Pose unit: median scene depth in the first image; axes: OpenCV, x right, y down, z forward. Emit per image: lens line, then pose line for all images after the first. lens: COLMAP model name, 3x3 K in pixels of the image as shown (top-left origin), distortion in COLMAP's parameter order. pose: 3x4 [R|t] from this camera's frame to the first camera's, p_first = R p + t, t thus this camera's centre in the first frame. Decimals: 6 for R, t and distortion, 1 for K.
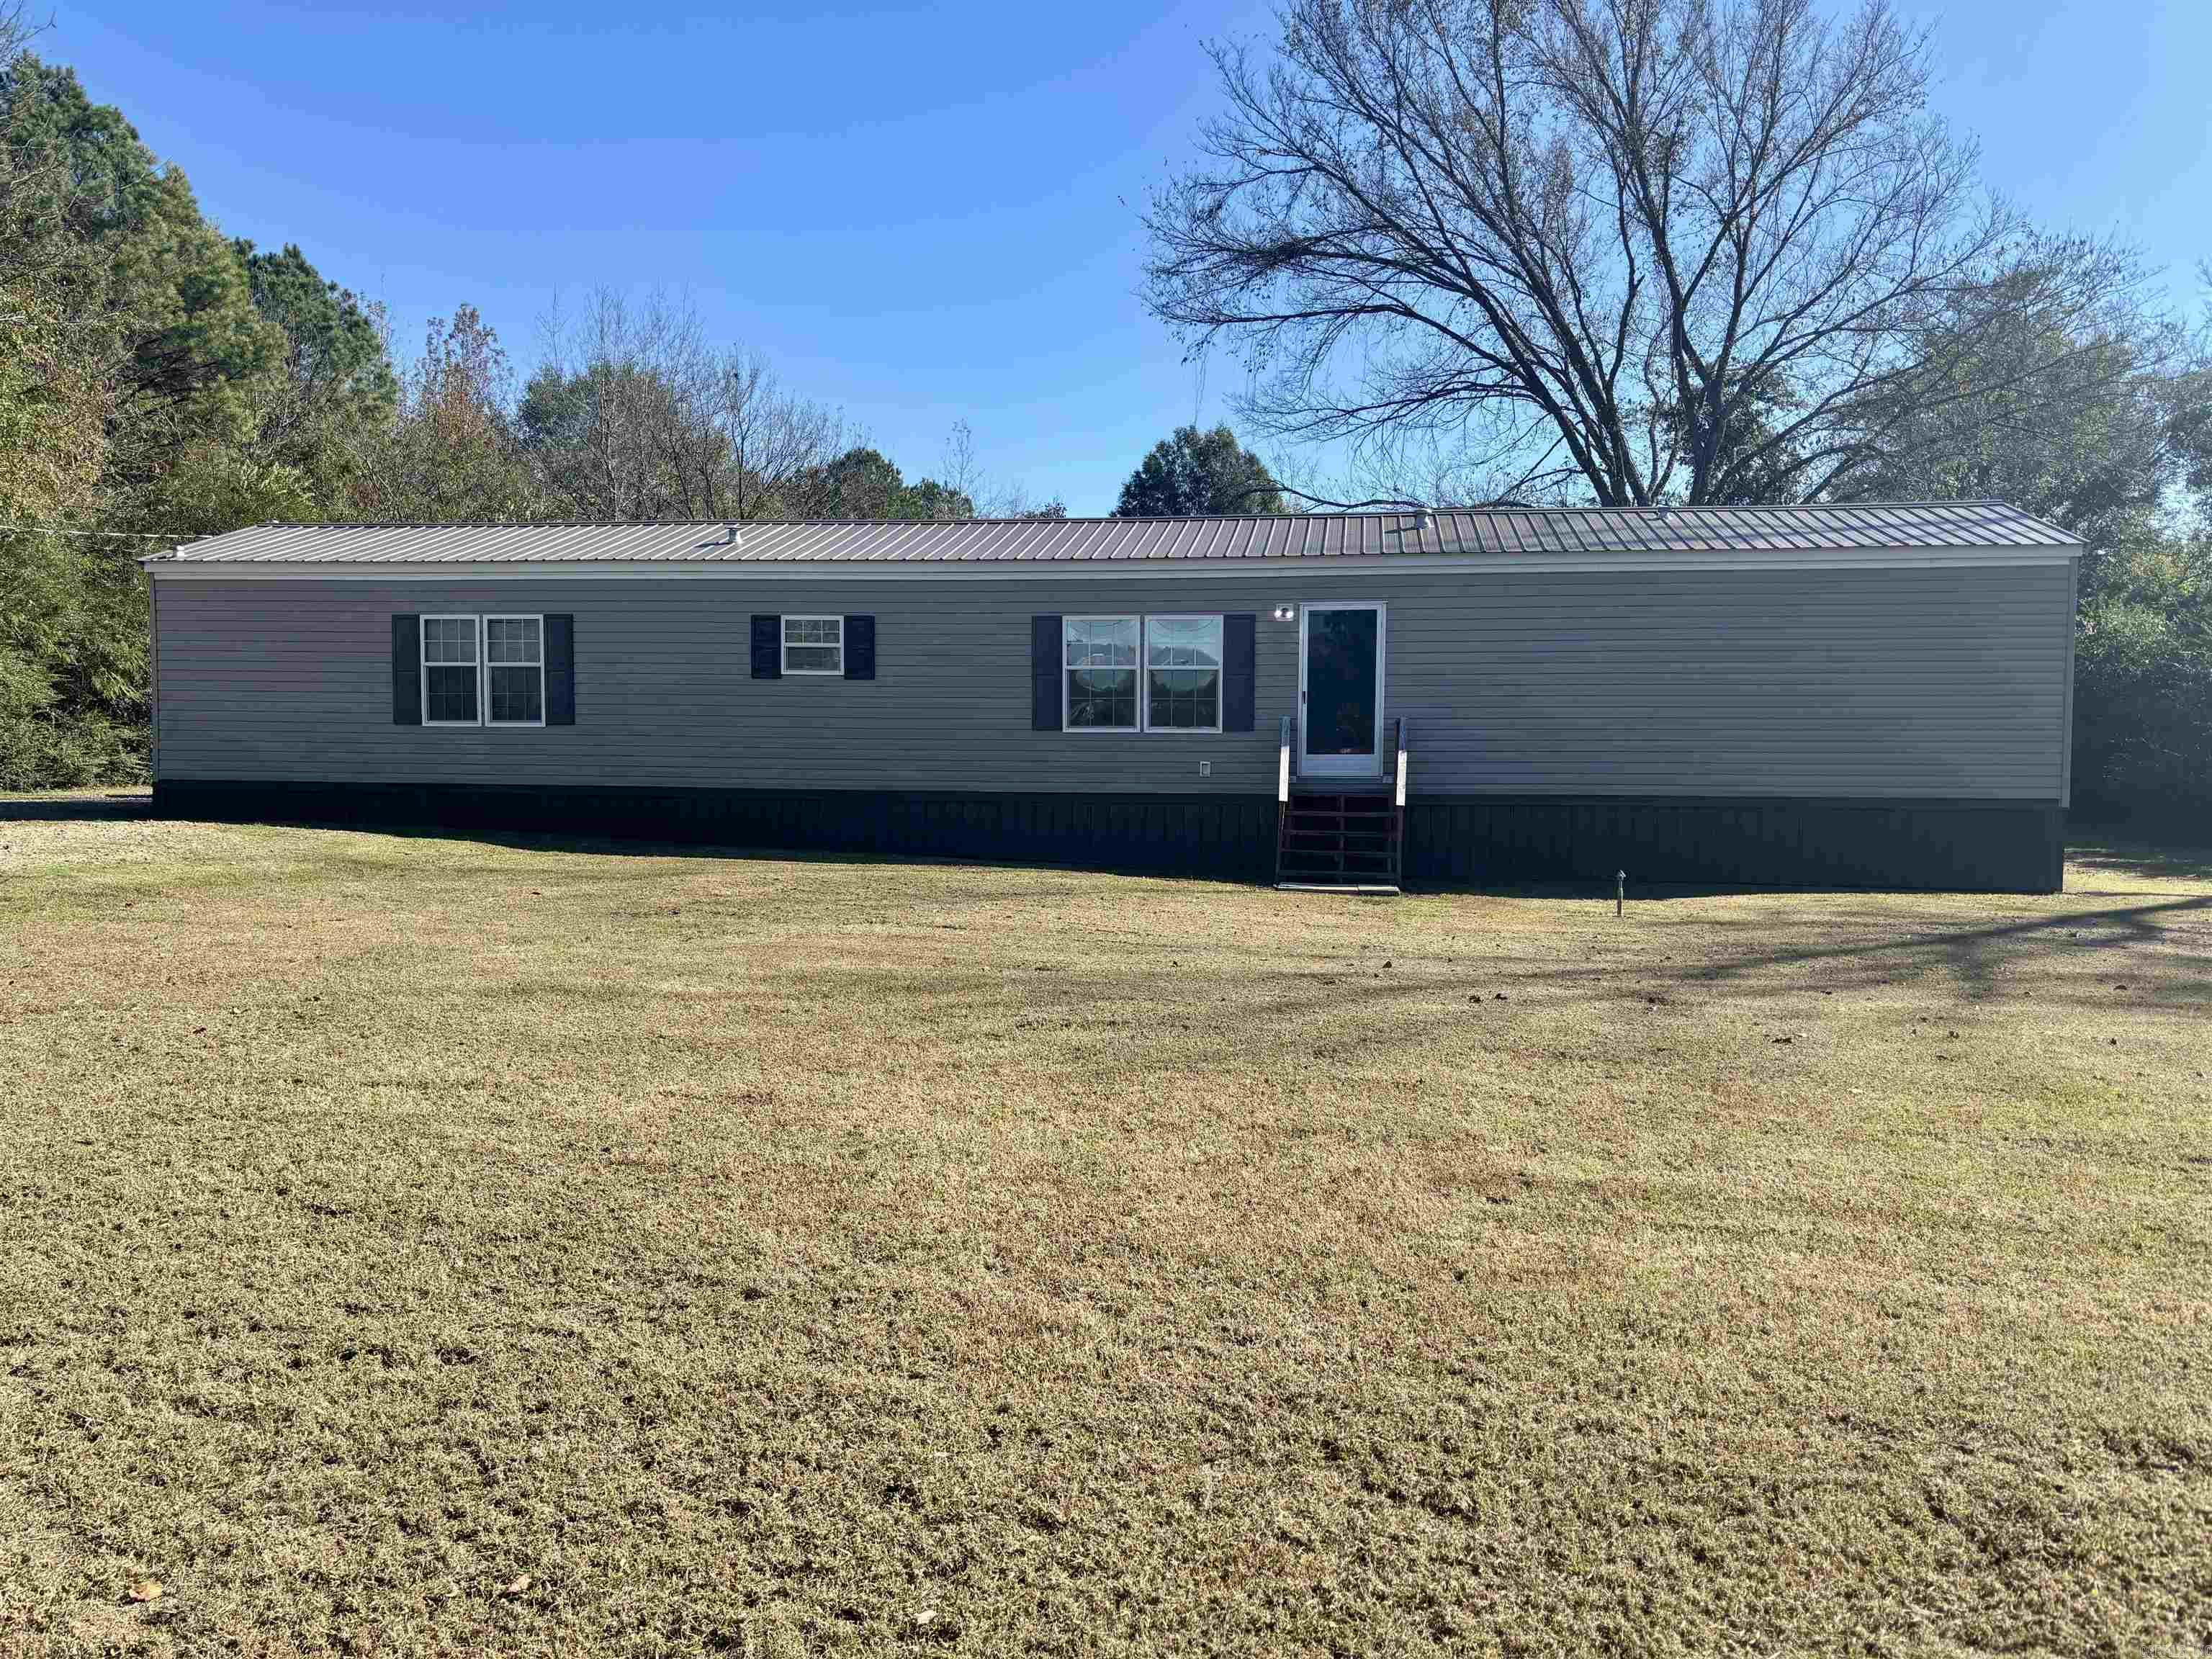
lens RADIAL K [[1734.5, 0, 1107.7], [0, 1734.5, 834.1], [0, 0, 1]] dist [0.029589, -0.038105]
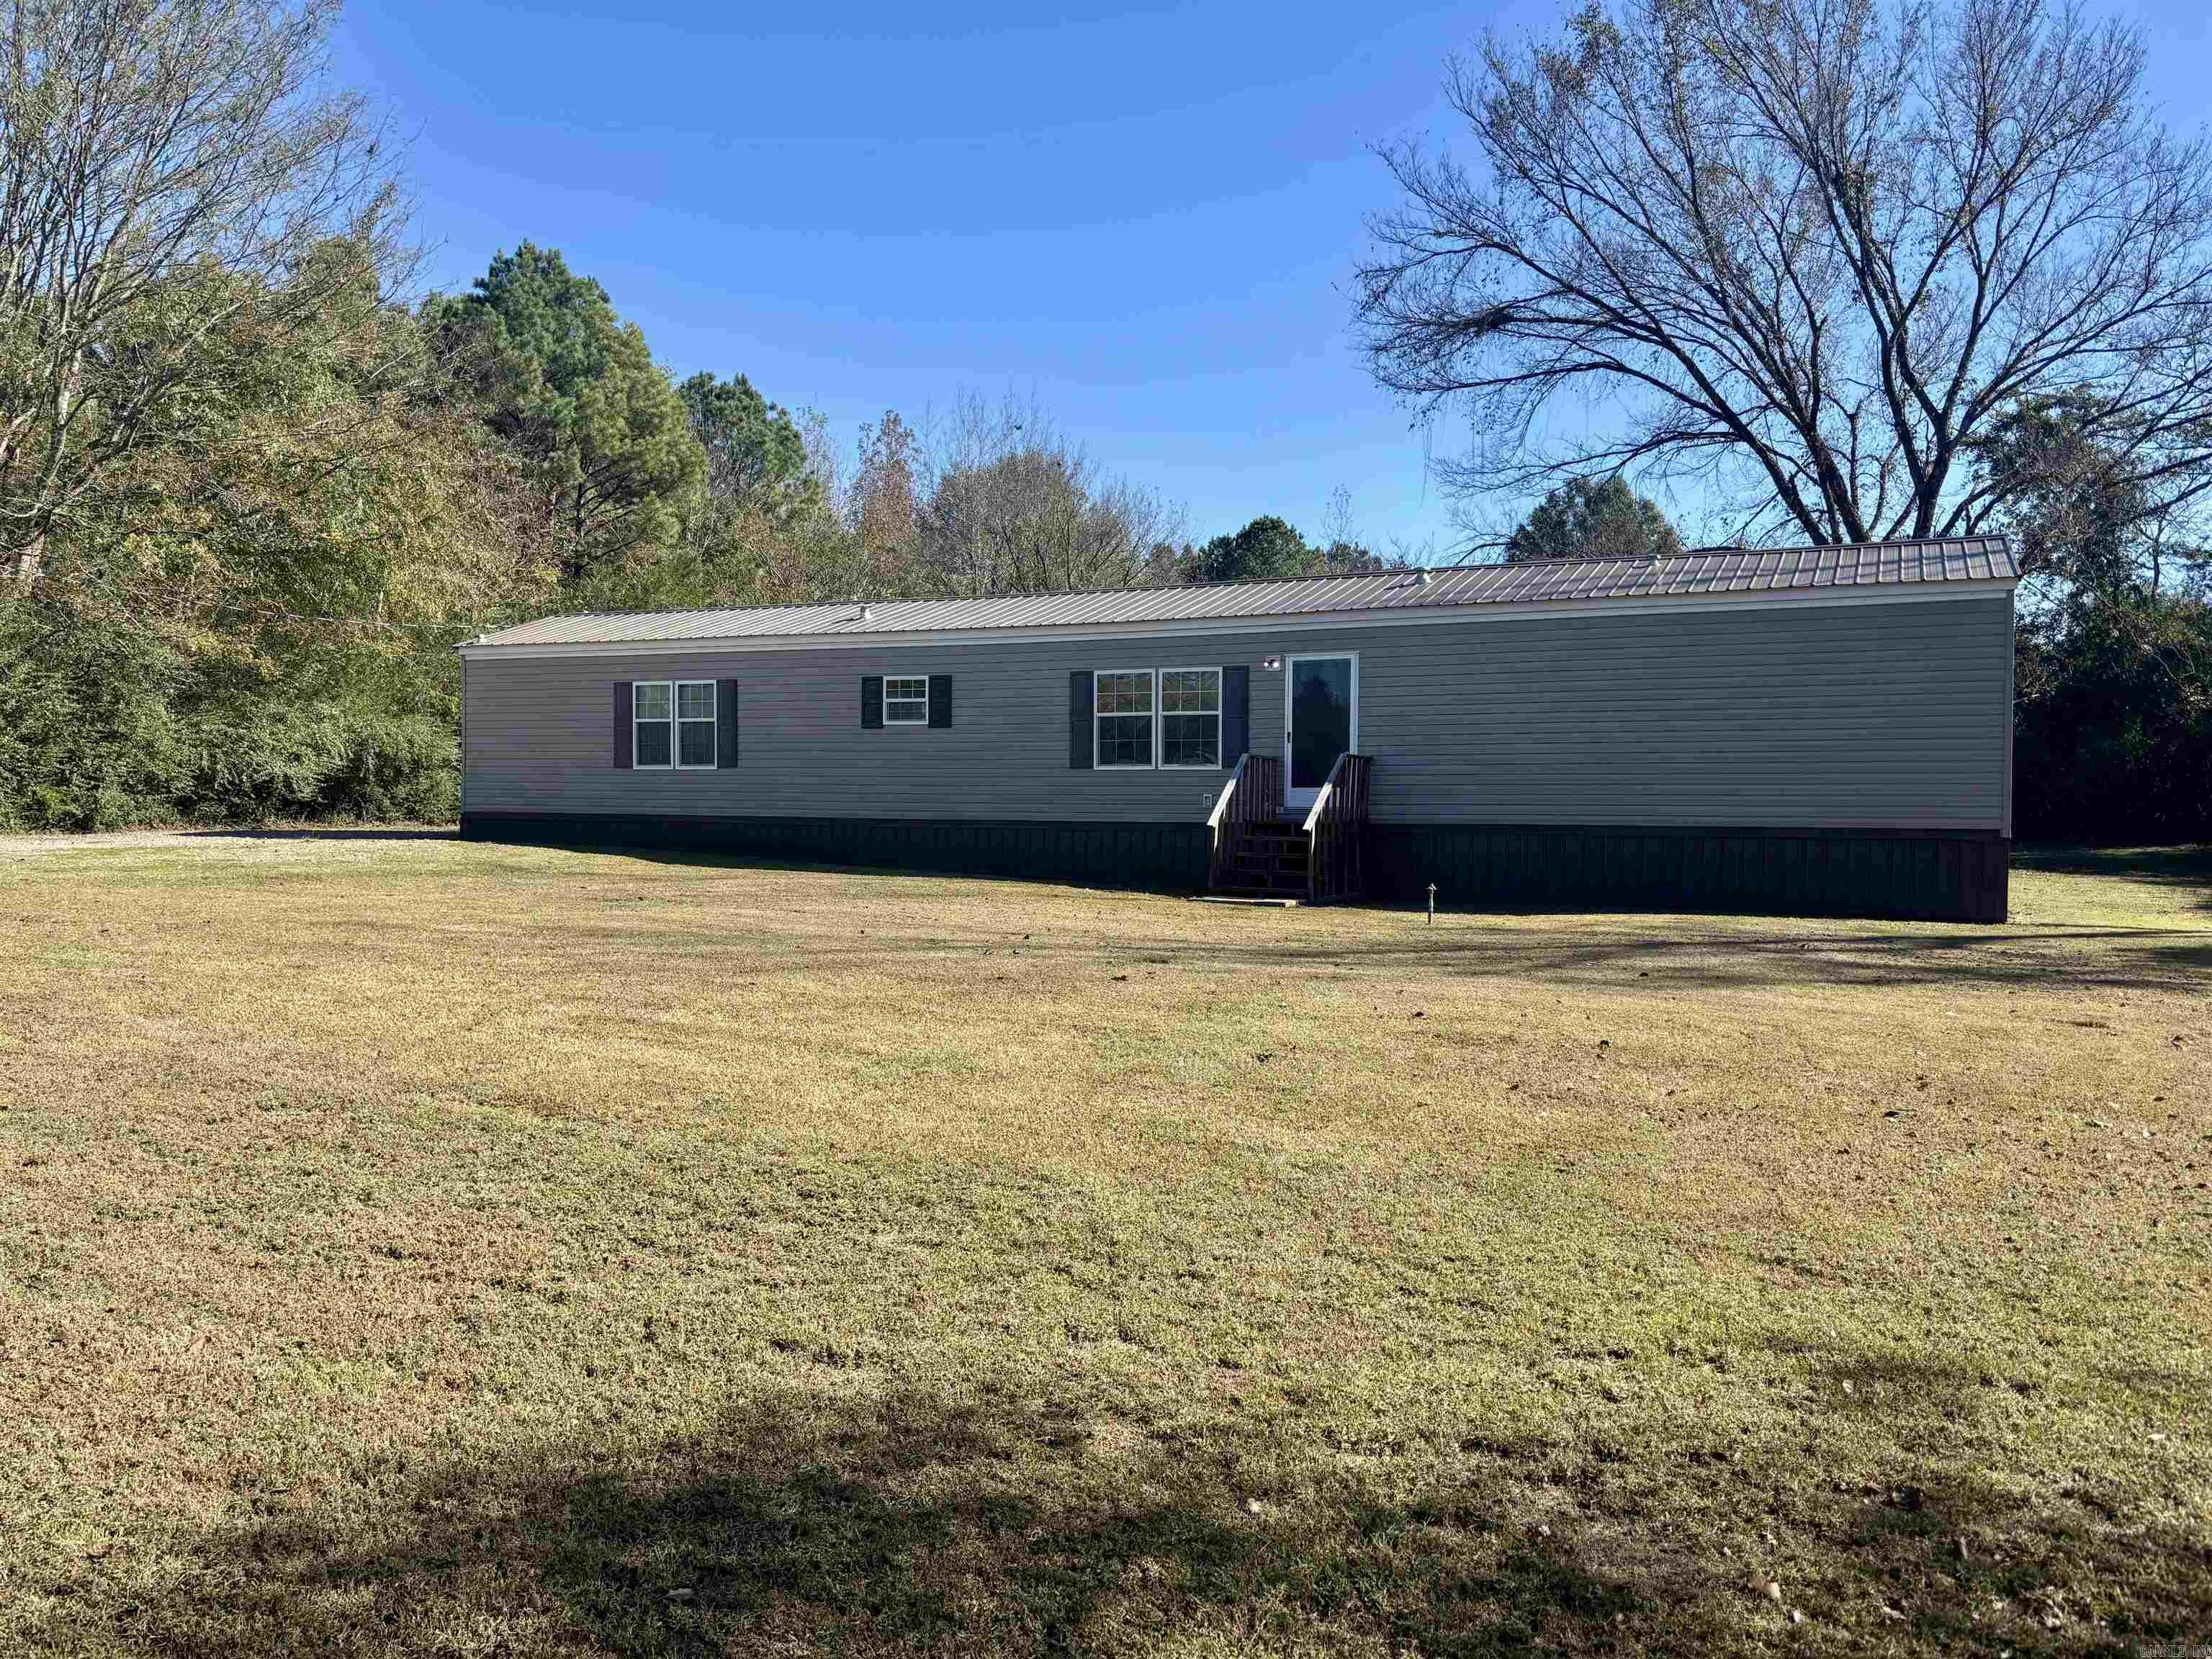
lens RADIAL K [[1734.5, 0, 1106.1], [0, 1734.5, 830.1], [0, 0, 1]] dist [0.029589, -0.038105]
pose [[0.951982, 0.004307, -0.306125, 0.198972], [-0.014887, 0.999369, -0.032234, 0.011141], [0.305793, 0.035244, 0.951446, -0.063149]]
